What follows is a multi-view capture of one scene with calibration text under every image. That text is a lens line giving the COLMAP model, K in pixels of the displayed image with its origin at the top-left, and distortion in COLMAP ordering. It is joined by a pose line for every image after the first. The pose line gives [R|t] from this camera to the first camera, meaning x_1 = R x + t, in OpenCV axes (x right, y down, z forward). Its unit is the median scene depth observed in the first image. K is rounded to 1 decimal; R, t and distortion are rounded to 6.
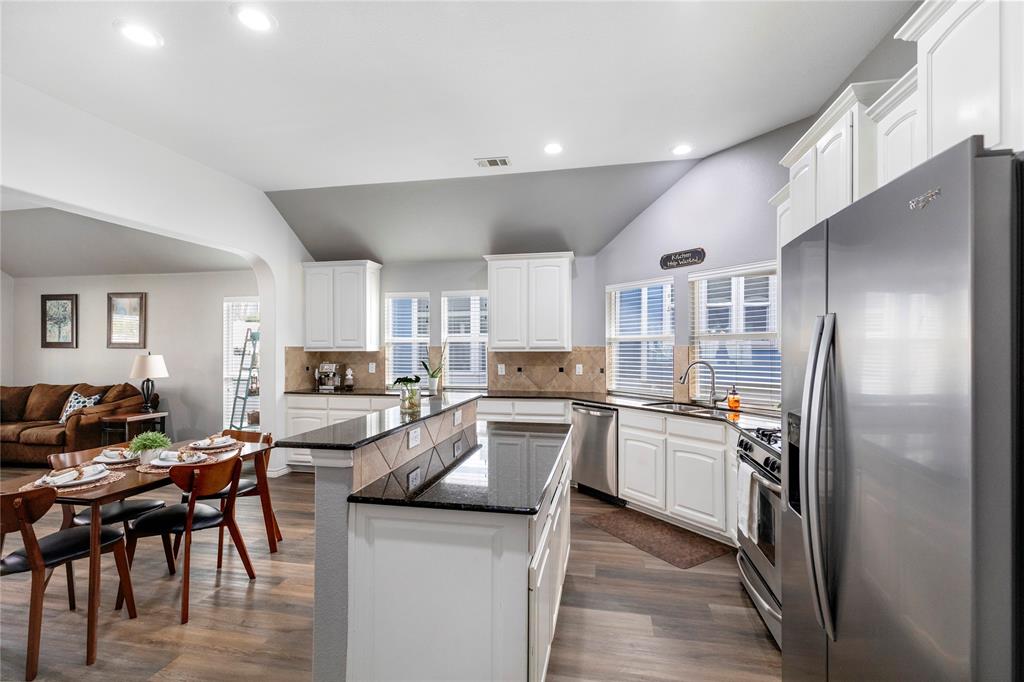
lens RADIAL K [[466.2, 0, 516.9], [0, 466.2, 350.7], [0, 0, 1]] dist [0.000203, -0.000287]
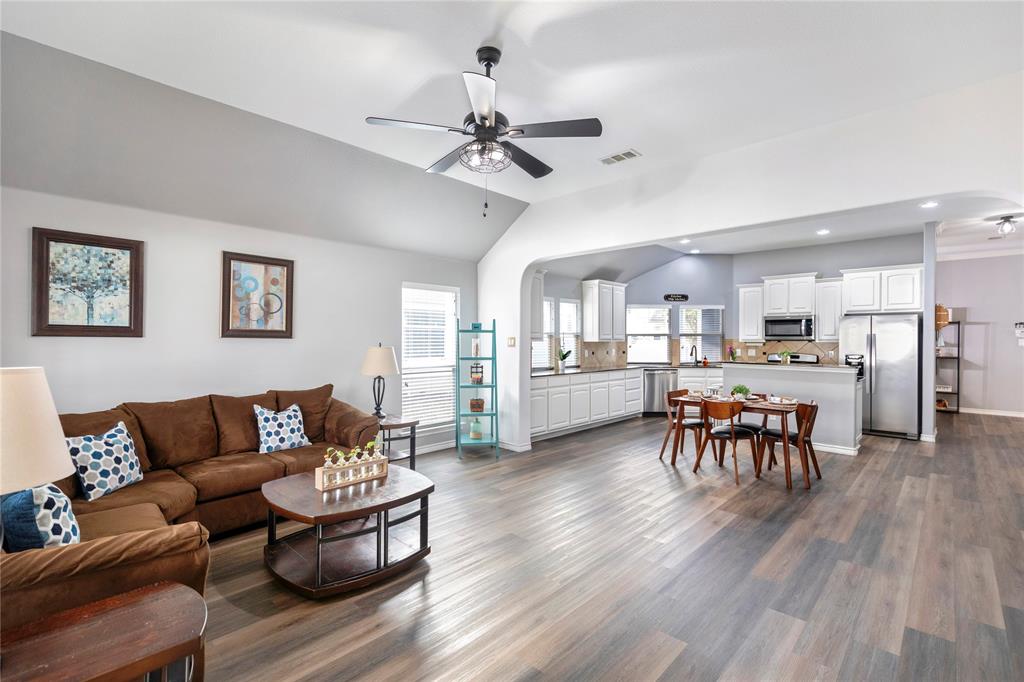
lens RADIAL K [[466.2, 0, 515.4], [0, 466.2, 337.8], [0, 0, 1]] dist [0.000203, -0.000287]
pose [[0.535361, 0.004544, 0.844611, -1.479367], [-0.001011, 0.999988, -0.004739, -0.002913], [-0.844623, 0.001683, 0.535359, 0.392006]]
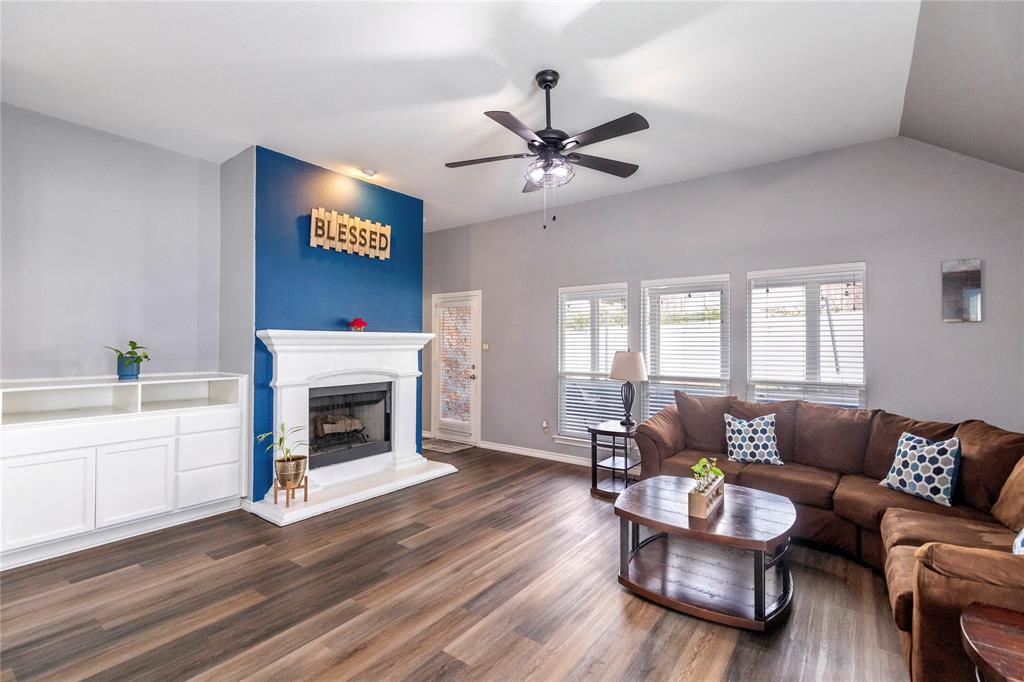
lens RADIAL K [[466.2, 0, 511.7], [0, 466.2, 343.7], [0, 0, 1]] dist [0.000203, -0.000287]
pose [[-0.426105, -0.004161, -0.904664, -0.554188], [0.001190, 0.999986, -0.005160, -0.006694], [0.904673, -0.003275, -0.426094, 0.885680]]
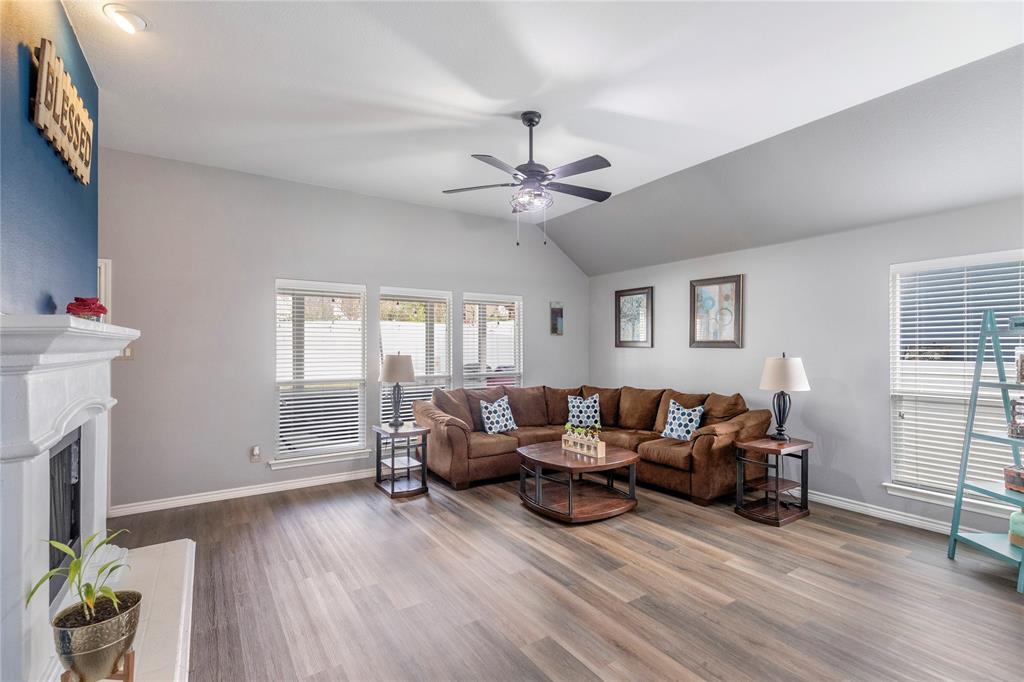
lens RADIAL K [[466.2, 0, 516.4], [0, 466.2, 348.6], [0, 0, 1]] dist [0.000203, -0.000287]
pose [[0.713445, -0.001950, -0.700709, -0.636043], [0.006730, 0.999969, 0.004069, -0.010814], [0.700679, -0.007619, 0.713436, 0.232300]]
